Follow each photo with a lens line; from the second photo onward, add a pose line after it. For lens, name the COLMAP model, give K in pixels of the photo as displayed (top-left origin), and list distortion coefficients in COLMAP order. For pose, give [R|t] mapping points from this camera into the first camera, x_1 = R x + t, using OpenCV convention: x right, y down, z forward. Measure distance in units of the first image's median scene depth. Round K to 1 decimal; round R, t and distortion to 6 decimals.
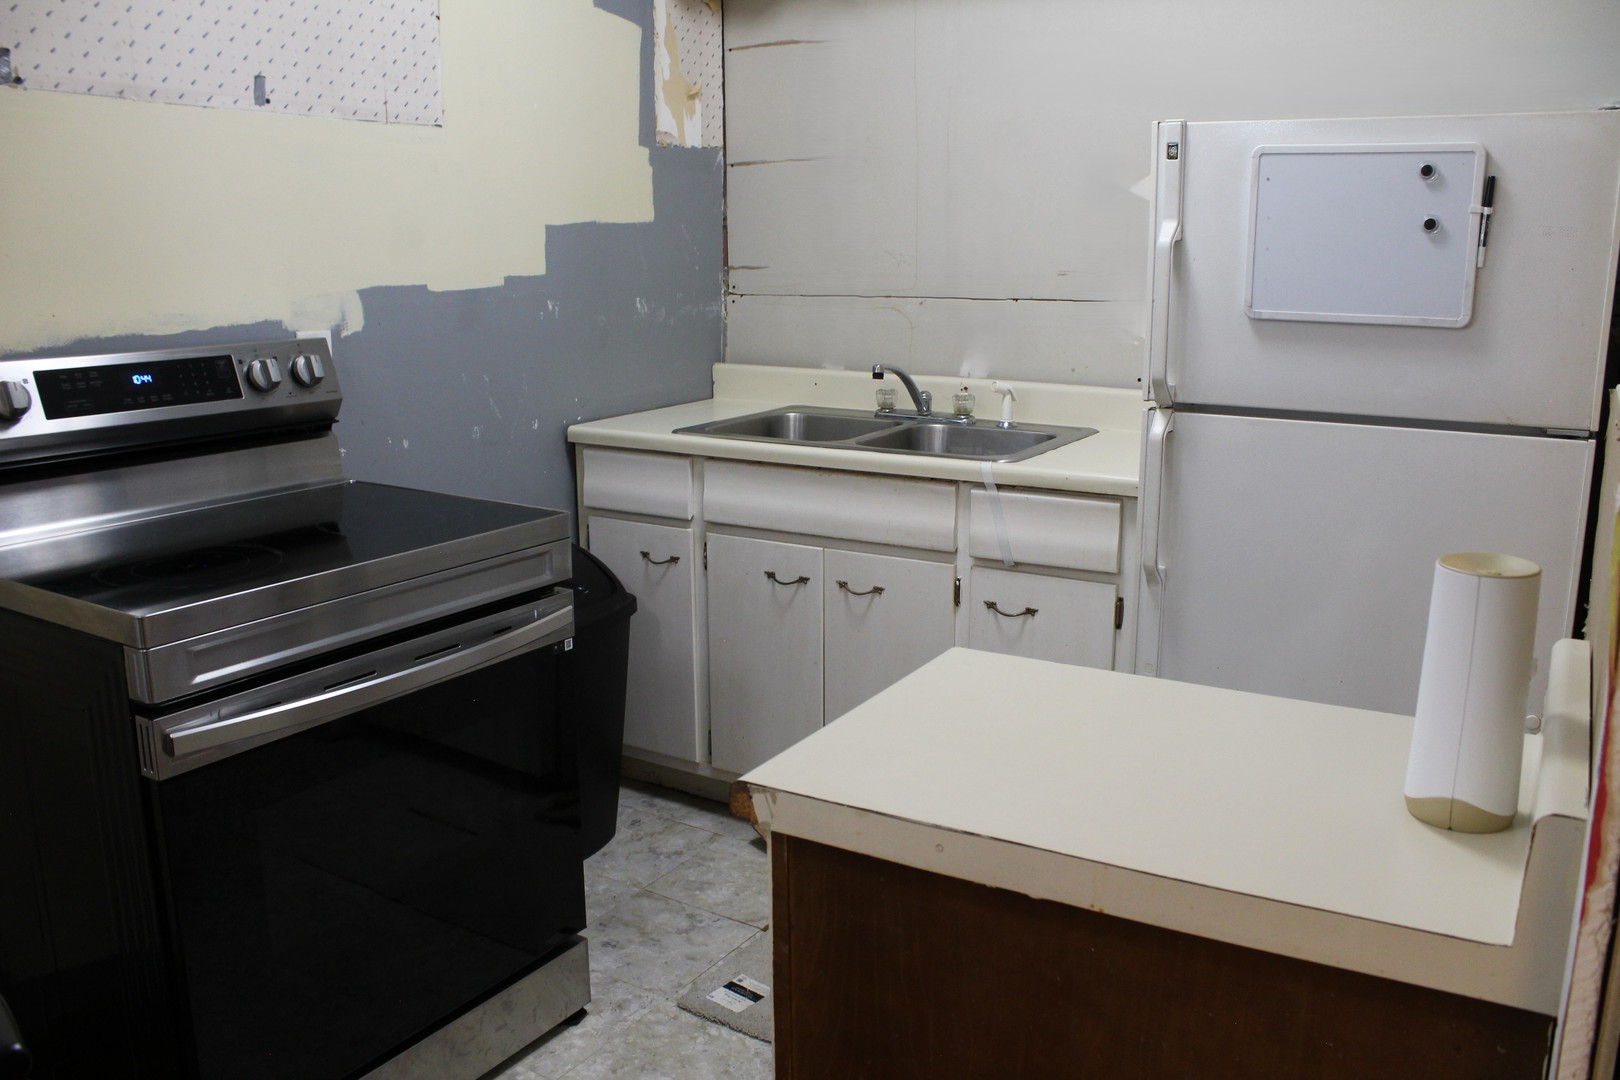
lens RADIAL K [[1323.4, 0, 810.0], [0, 1323.4, 540.0], [0, 0, 1]] dist [-0.145459, 0.002702]
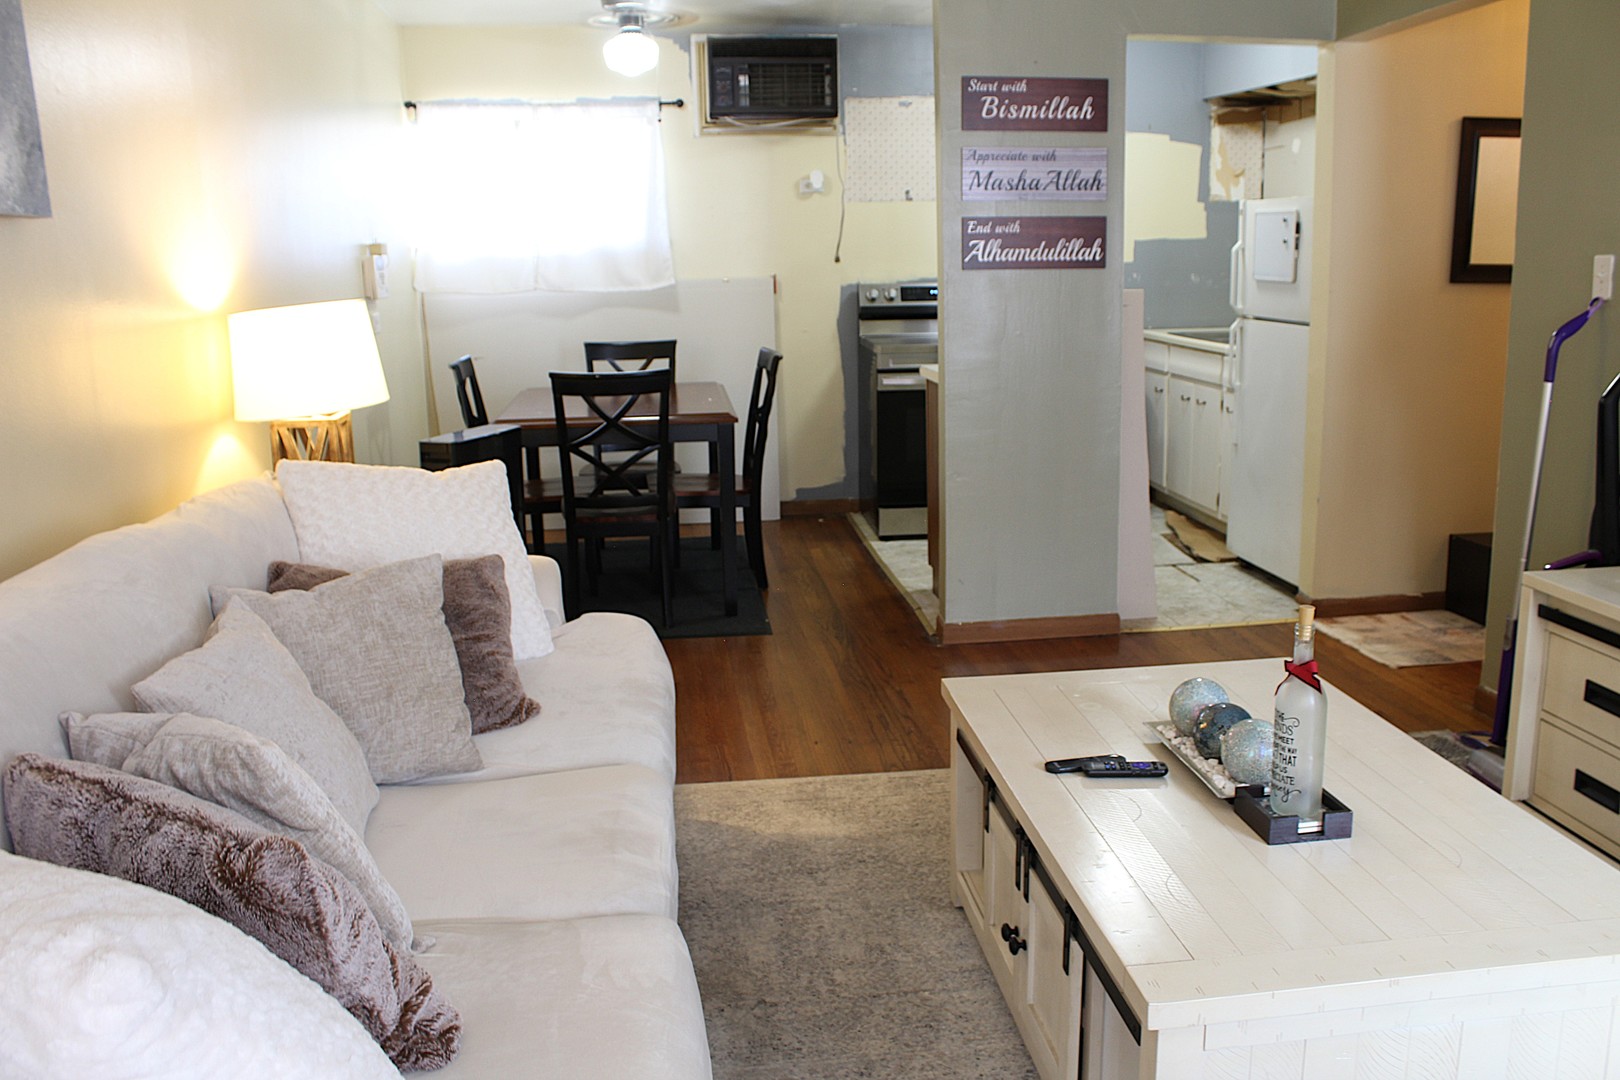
lens RADIAL K [[1323.4, 0, 810.0], [0, 1323.4, 540.0], [0, 0, 1]] dist [-0.145459, 0.002702]
pose [[0.629286, 0.157984, -0.760947, 1.150810], [-0.149016, 0.985481, 0.081367, 0.159887], [0.762754, 0.062190, 0.643692, -0.793879]]
